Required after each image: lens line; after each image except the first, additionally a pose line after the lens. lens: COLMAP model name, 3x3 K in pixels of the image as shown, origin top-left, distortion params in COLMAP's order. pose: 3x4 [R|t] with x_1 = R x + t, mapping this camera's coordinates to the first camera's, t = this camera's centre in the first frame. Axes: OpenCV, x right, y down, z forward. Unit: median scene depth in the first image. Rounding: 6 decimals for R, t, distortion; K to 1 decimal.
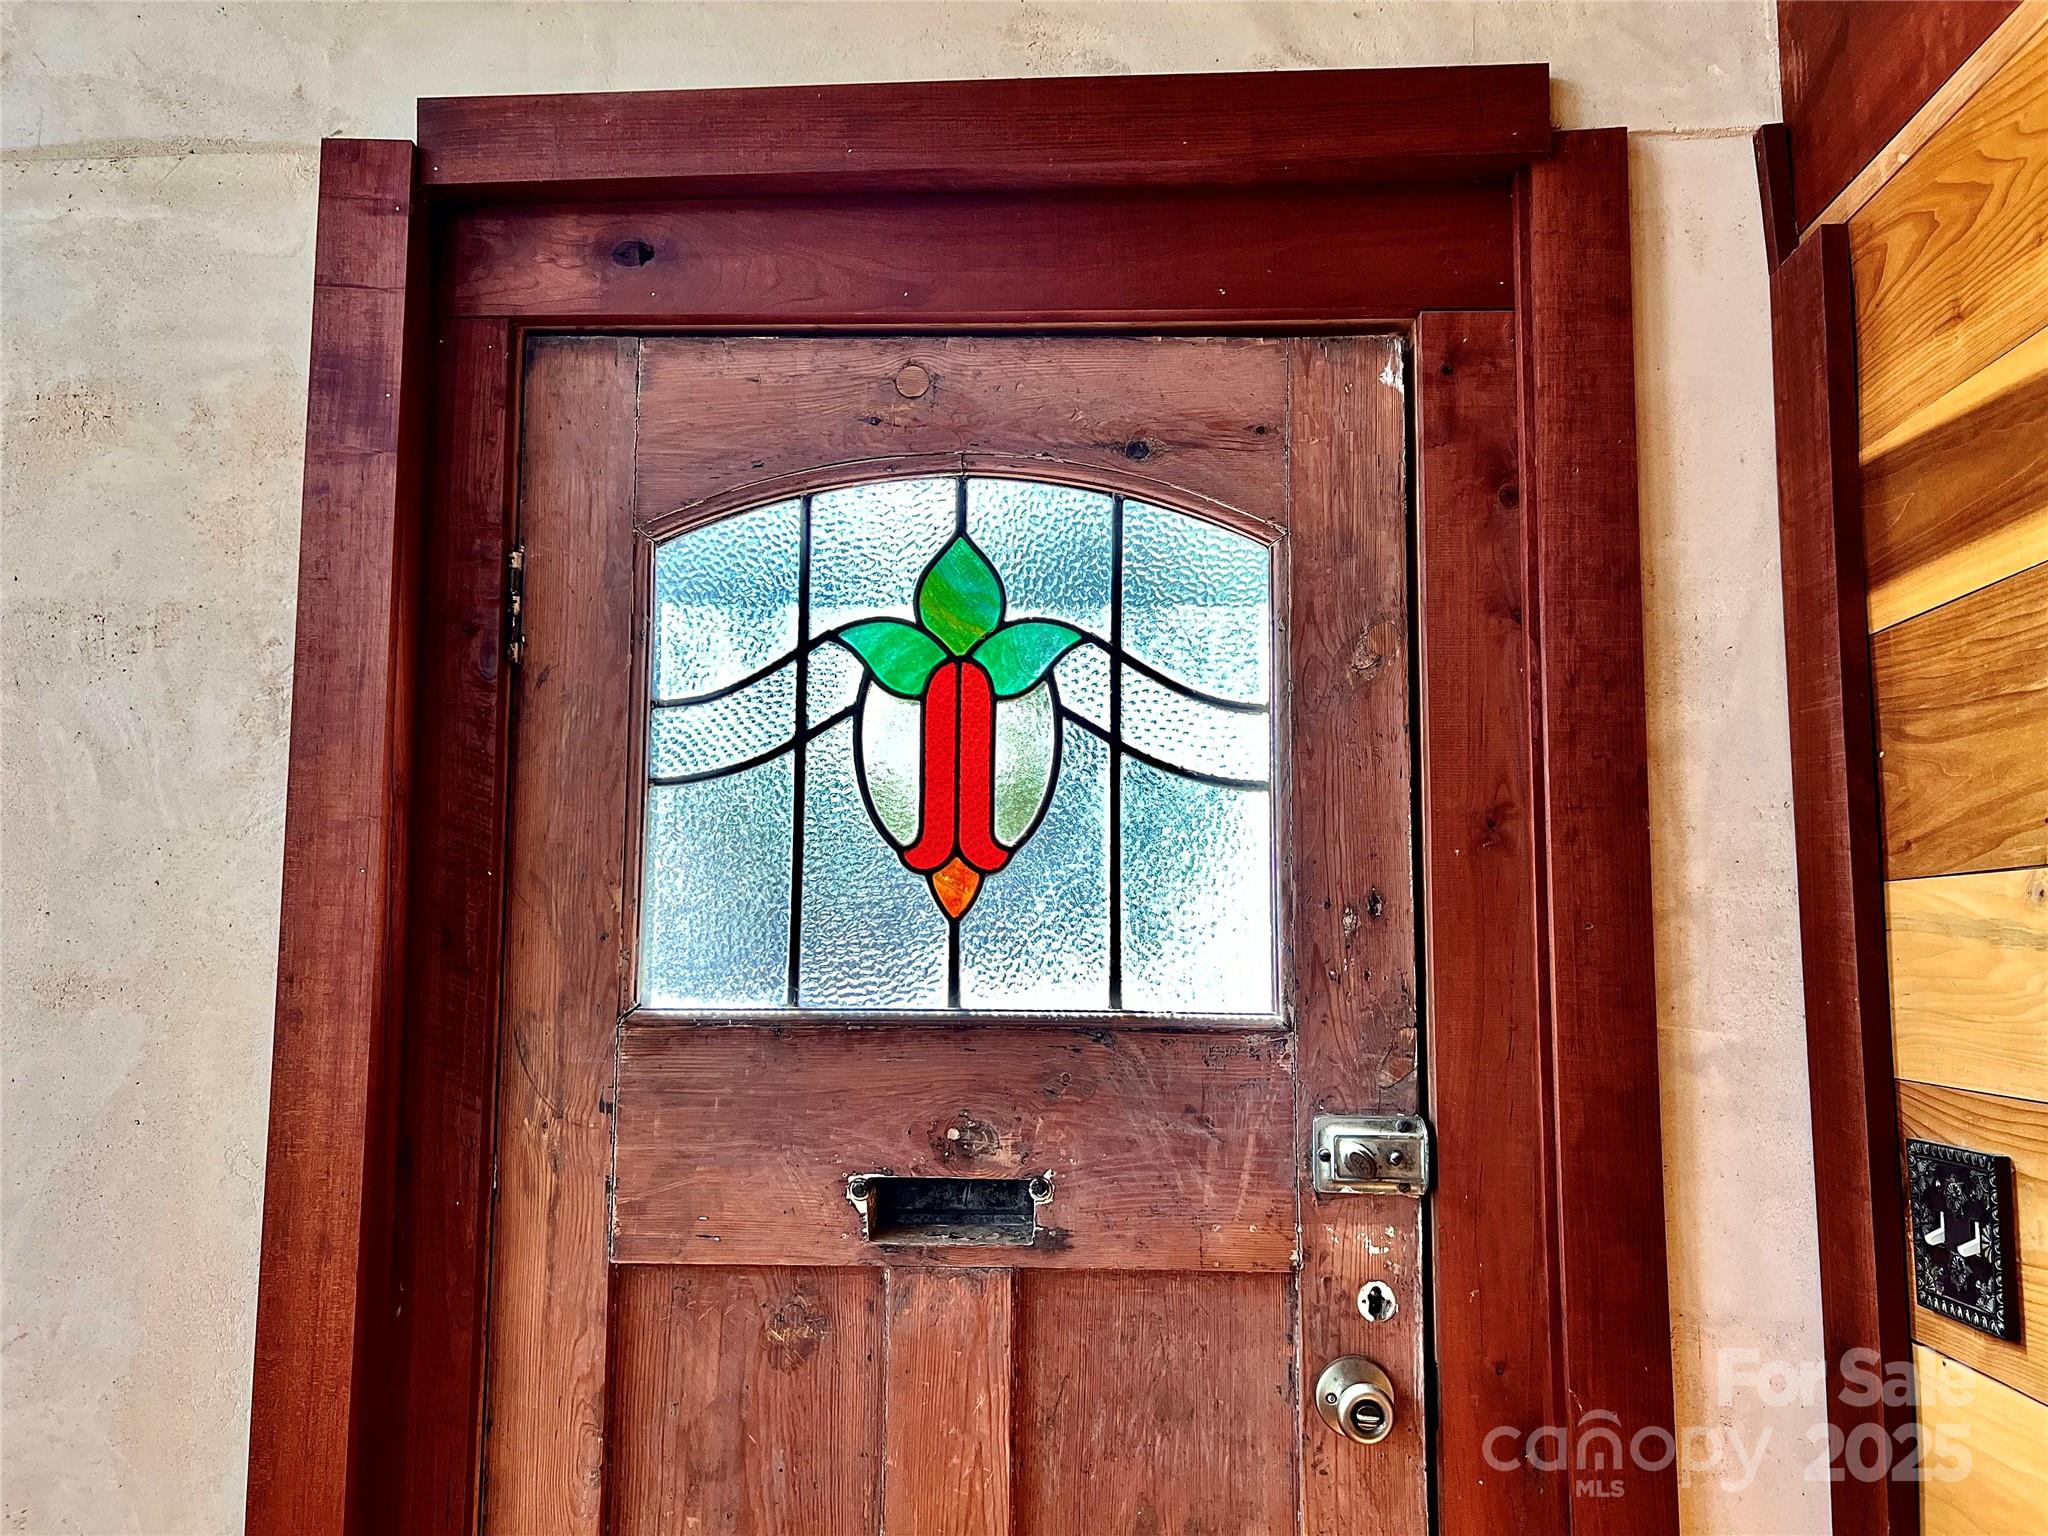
lens RADIAL K [[1571.5, 0, 1024.0], [0, 1571.5, 768.0], [0, 0, 1]] dist [0.000960, 0.000305]
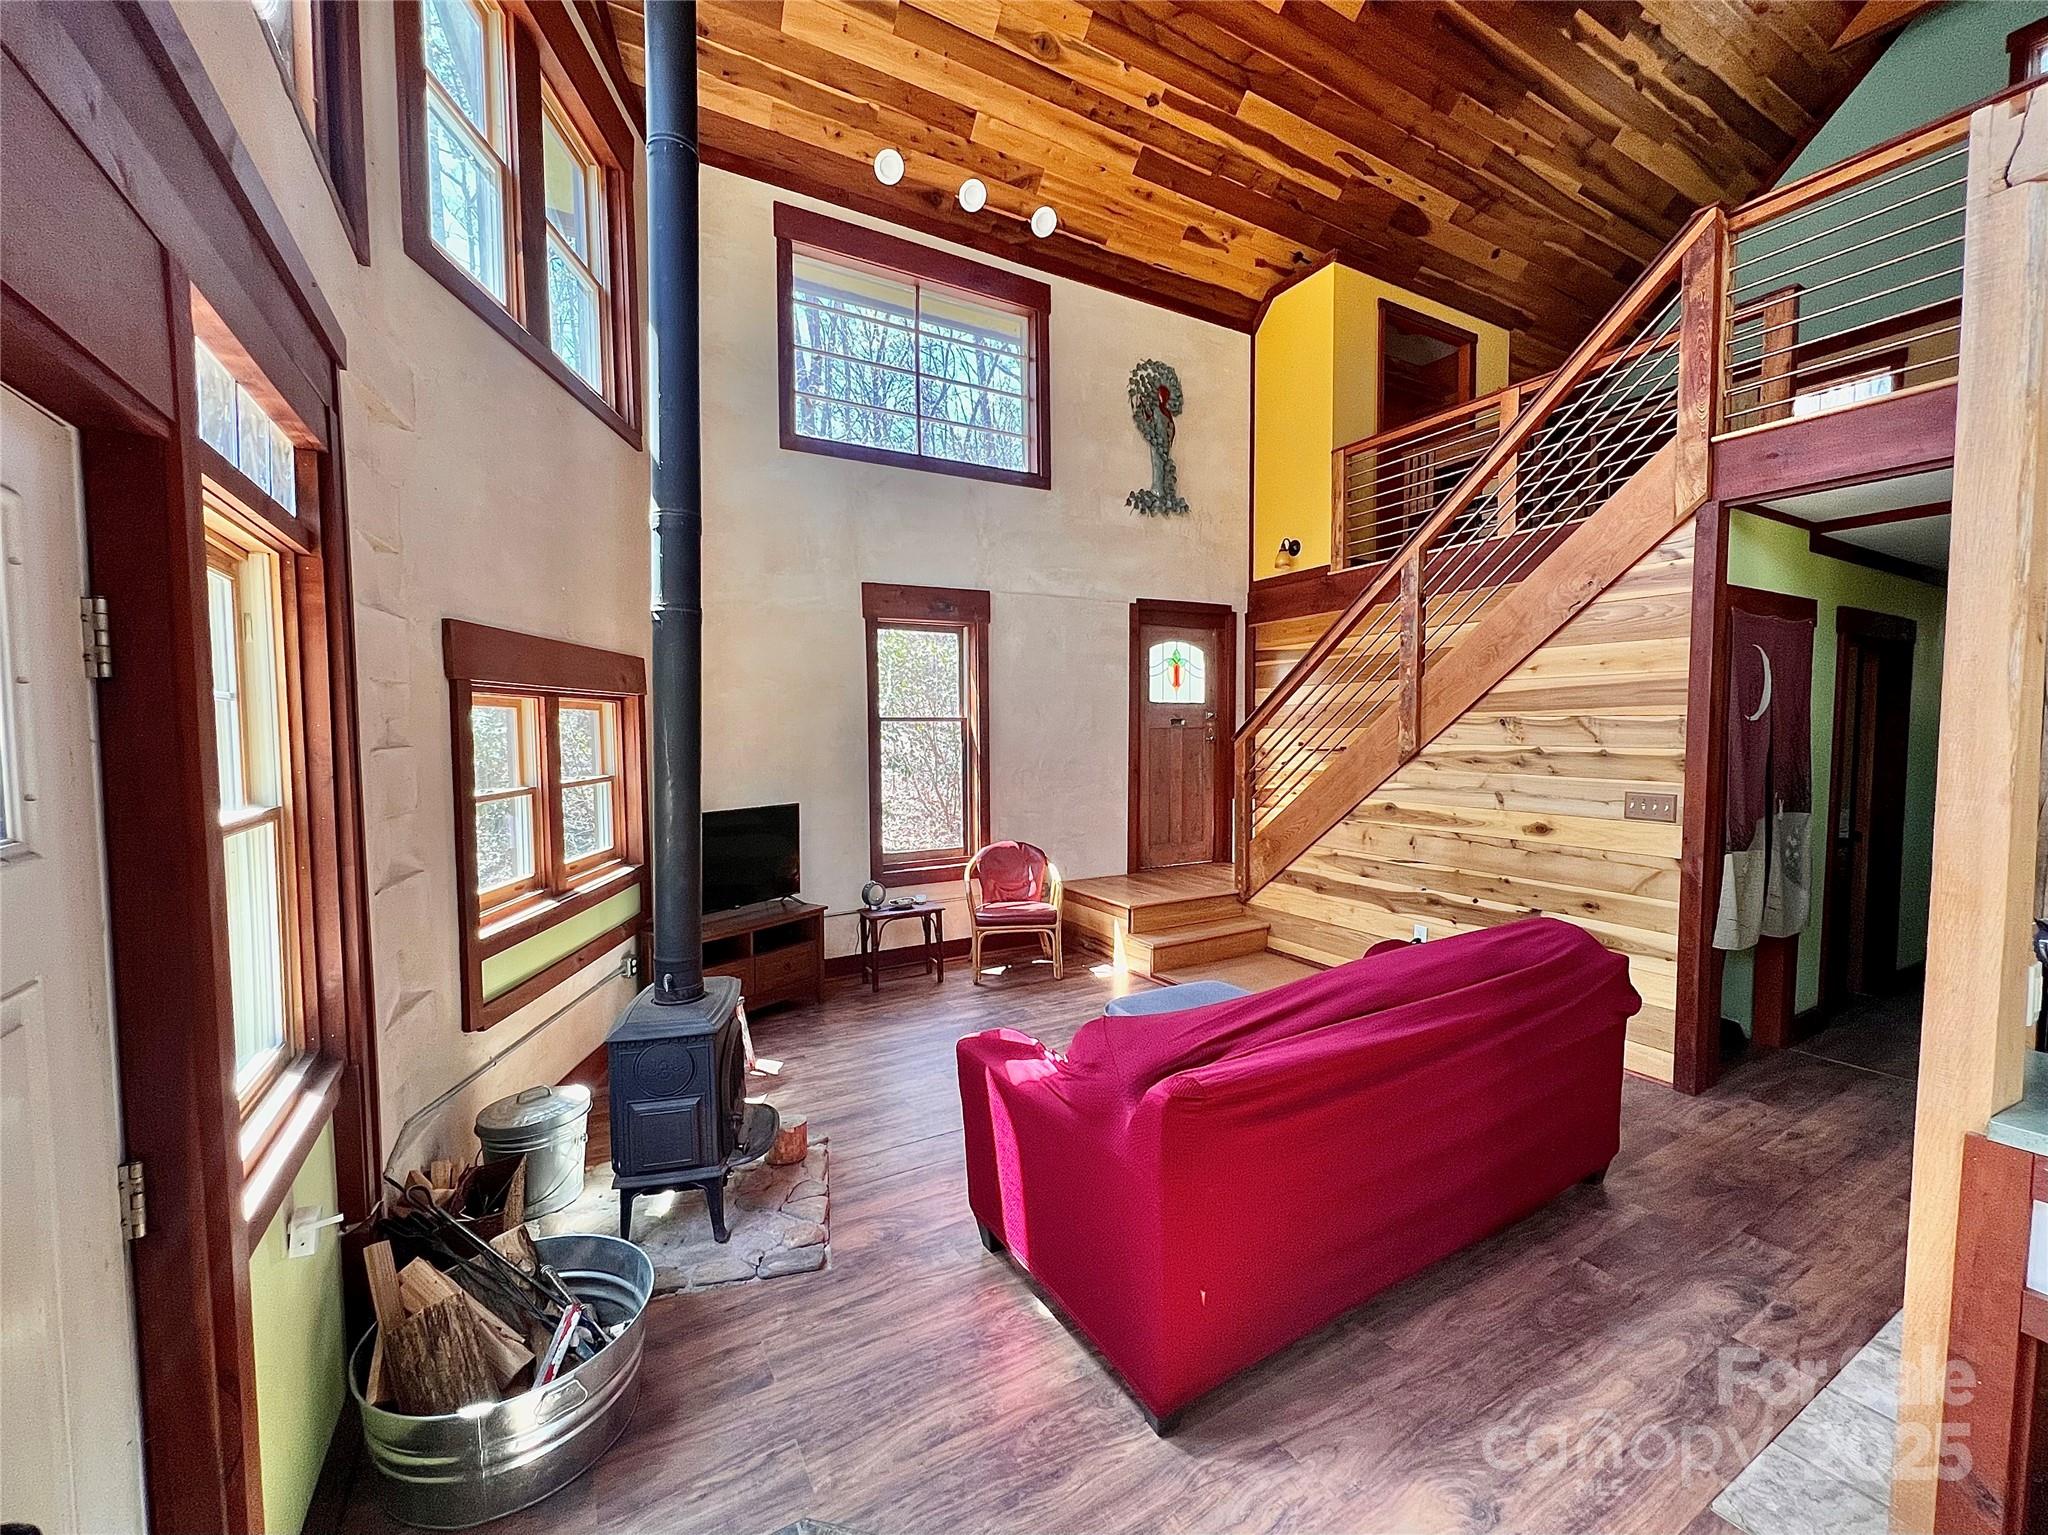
lens RADIAL K [[836.4, 0, 1033.5], [0, 836.4, 770.9], [0, 0, 1]] dist [-0.001595, 0.000042]
pose [[0.832419, -0.037782, 0.552857, -3.544045], [-0.053847, 0.987437, 0.148556, -0.132877], [-0.551524, -0.153430, 0.819927, -2.700414]]
